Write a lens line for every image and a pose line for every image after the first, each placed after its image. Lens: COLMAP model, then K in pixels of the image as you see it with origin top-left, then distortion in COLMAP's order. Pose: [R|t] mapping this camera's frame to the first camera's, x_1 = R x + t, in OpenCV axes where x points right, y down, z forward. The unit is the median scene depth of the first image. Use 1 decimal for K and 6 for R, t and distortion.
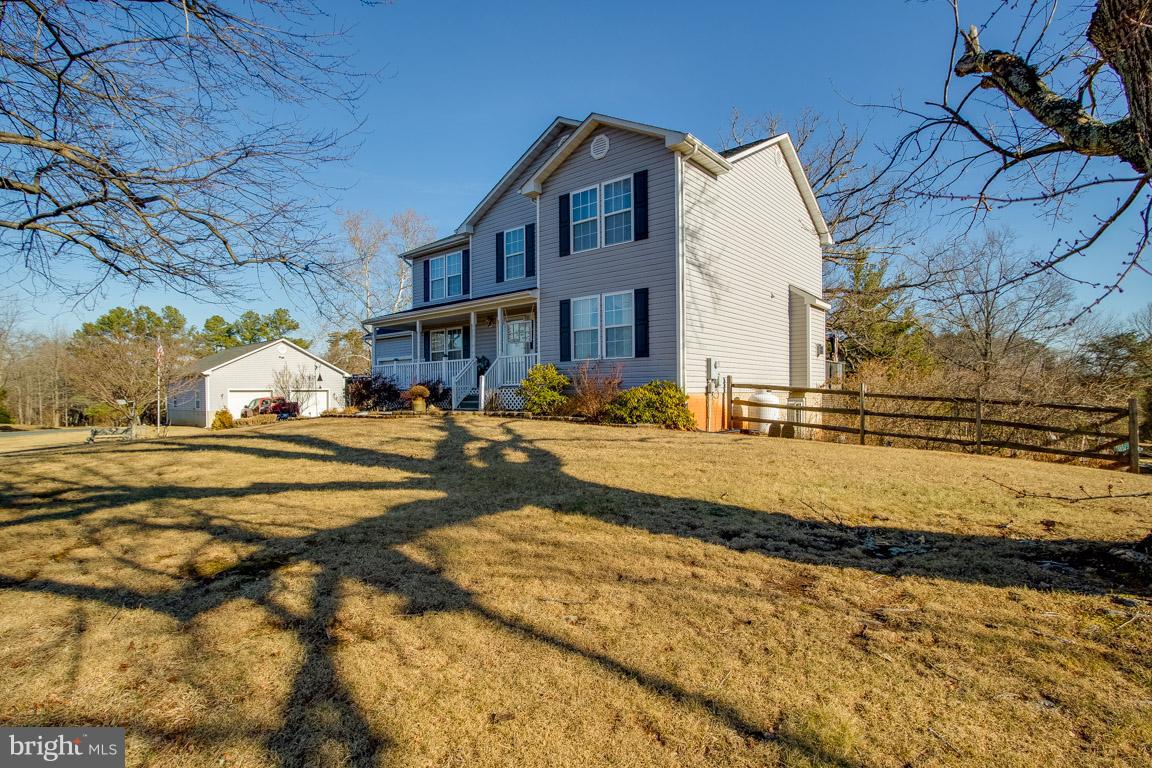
lens RADIAL K [[553.2, 0, 576.0], [0, 553.2, 386.5], [0, 0, 1]] dist [-0.001968, -0.000079]
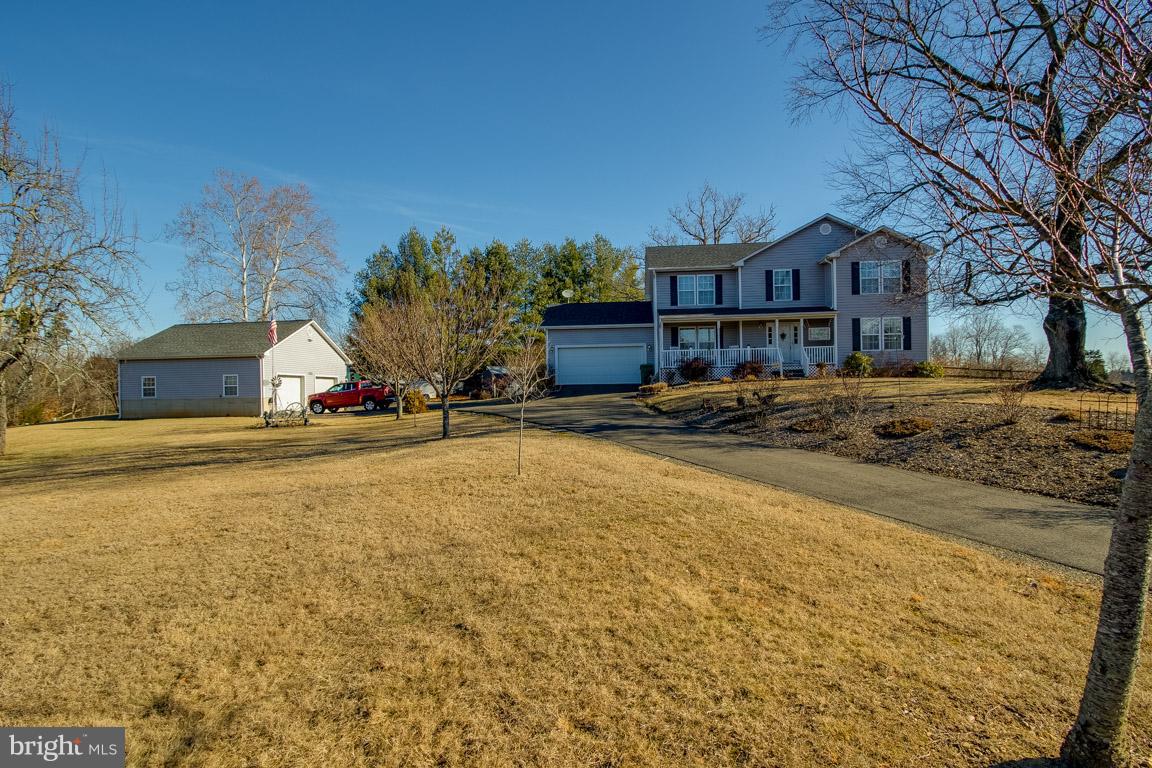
lens RADIAL K [[553.2, 0, 575.9], [0, 553.2, 385.8], [0, 0, 1]] dist [-0.001968, -0.000079]
pose [[0.840027, 0.006724, 0.542503, -1.704021], [-0.000490, 0.999932, -0.011636, 0.087415], [-0.542544, 0.009509, 0.839973, -0.042941]]
